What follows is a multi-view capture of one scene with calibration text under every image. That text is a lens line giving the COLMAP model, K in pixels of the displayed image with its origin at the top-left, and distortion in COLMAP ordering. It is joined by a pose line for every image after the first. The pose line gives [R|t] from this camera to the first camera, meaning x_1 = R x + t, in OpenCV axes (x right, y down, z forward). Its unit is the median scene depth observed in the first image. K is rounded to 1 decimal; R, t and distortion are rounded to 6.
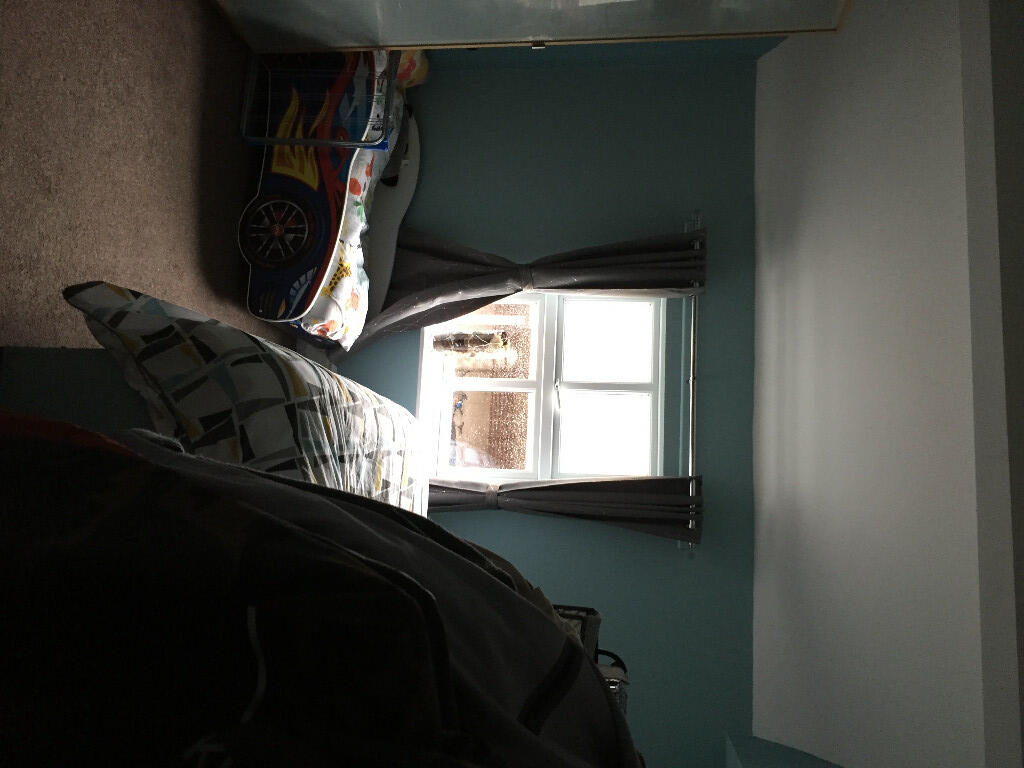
lens RADIAL K [[882.2, 0, 512.0], [0, 882.2, 384.0], [0, 0, 1]] dist [0.004379, -0.006148]
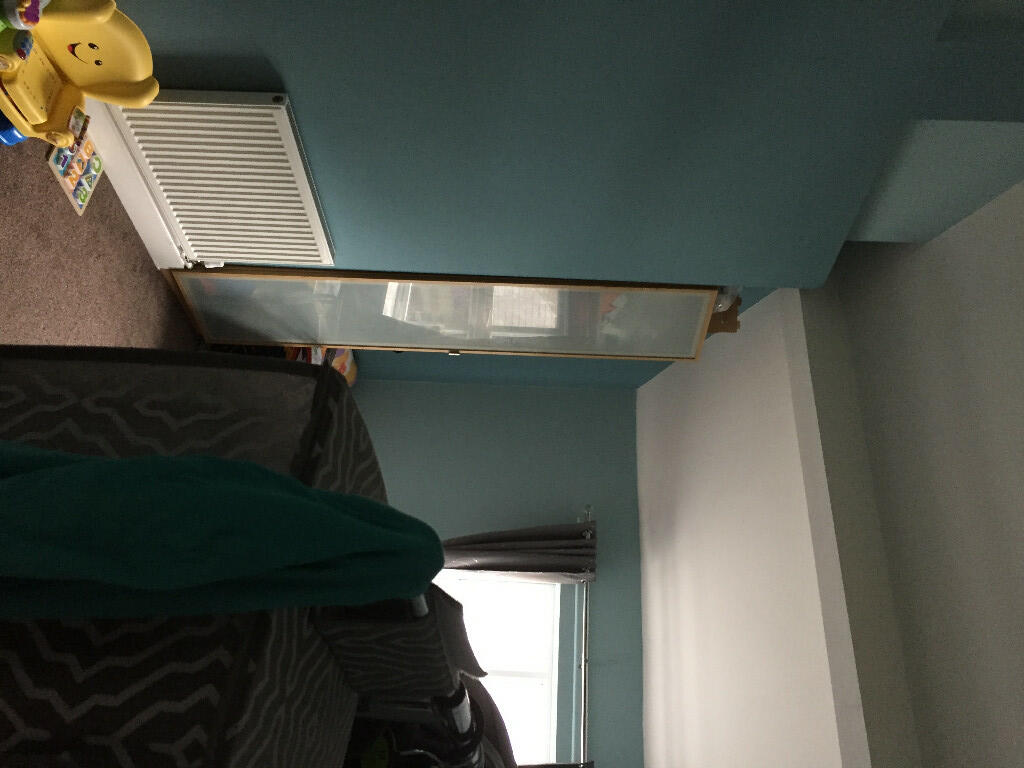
lens RADIAL K [[882.2, 0, 512.0], [0, 882.2, 384.0], [0, 0, 1]] dist [0.004379, -0.006148]
pose [[0.991508, 0.076787, 0.104955, -0.014003], [-0.029591, 0.919108, -0.392893, 0.104649], [-0.126634, 0.386450, 0.913575, -0.064868]]
